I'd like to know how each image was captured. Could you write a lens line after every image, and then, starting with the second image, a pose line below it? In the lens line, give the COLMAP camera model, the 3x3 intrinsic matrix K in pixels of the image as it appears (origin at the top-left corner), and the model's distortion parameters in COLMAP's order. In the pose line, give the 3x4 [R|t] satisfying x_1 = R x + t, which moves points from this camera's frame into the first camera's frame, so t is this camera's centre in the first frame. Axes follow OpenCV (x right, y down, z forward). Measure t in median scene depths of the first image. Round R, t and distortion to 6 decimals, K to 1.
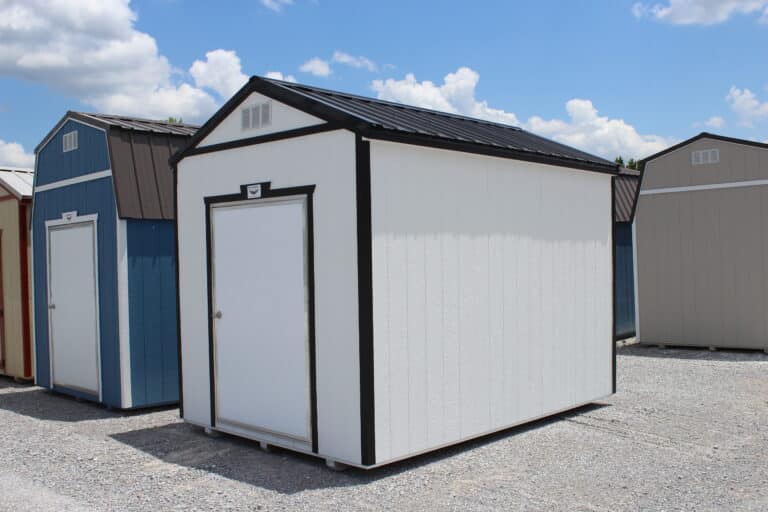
lens RADIAL K [[762.4, 0, 384.0], [0, 762.4, 256.0], [0, 0, 1]] dist [-0.003354, -0.001358]
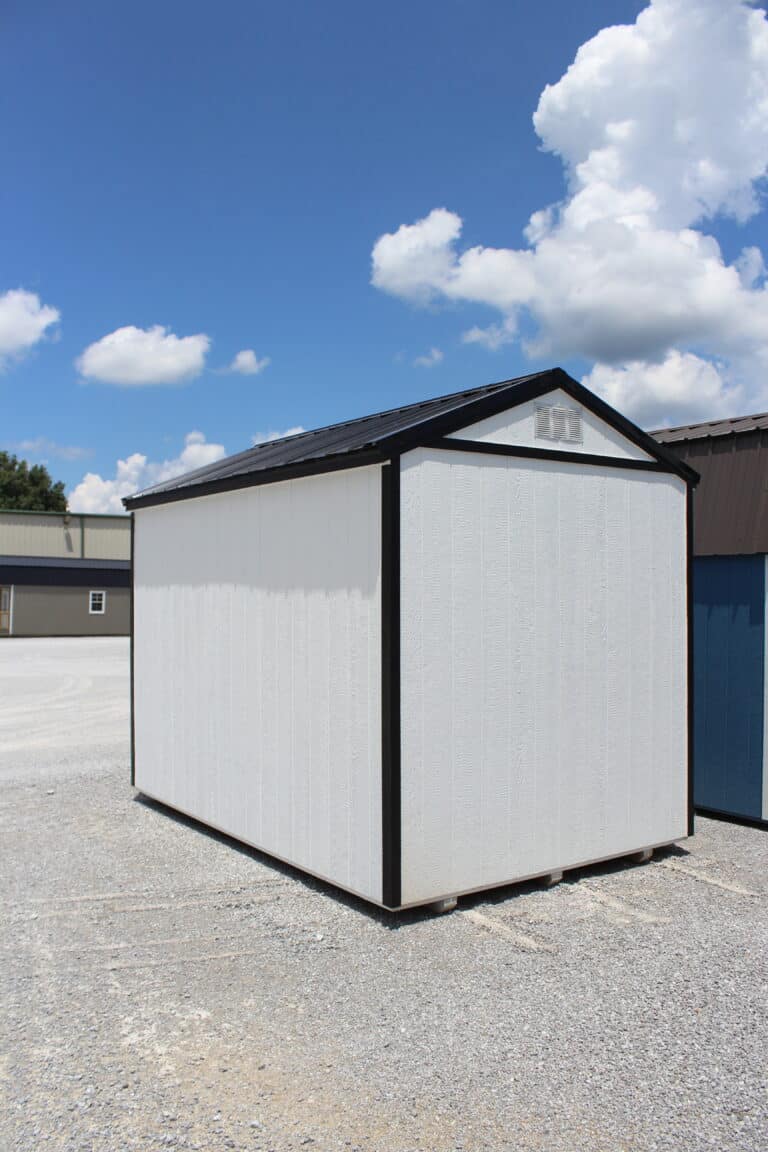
lens RADIAL K [[966.7, 0, 384.0], [0, 966.7, 576.0], [0, 0, 1]] dist [-0.097092, 0.001524]
pose [[0.200166, 0.036336, 0.979088, -1.080536], [0.008038, 0.999218, -0.038726, -0.003295], [-0.979729, 0.015622, 0.199717, 0.967019]]
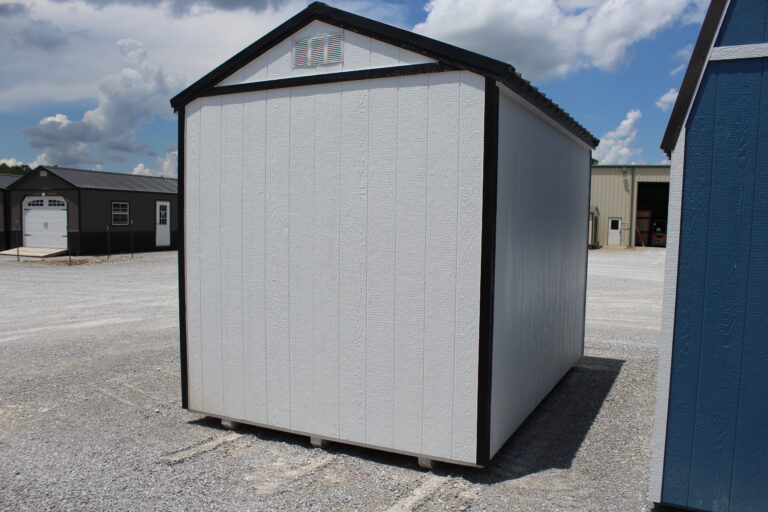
lens RADIAL K [[644.4, 0, 384.0], [0, 644.4, 276.0], [0, 0, 1]] dist [-0.097092, 0.001524]
pose [[0.954144, 0.011371, 0.299133, -0.299626], [-0.033161, 0.997143, 0.067869, 0.010598], [-0.297507, -0.074676, 0.951795, 0.299076]]
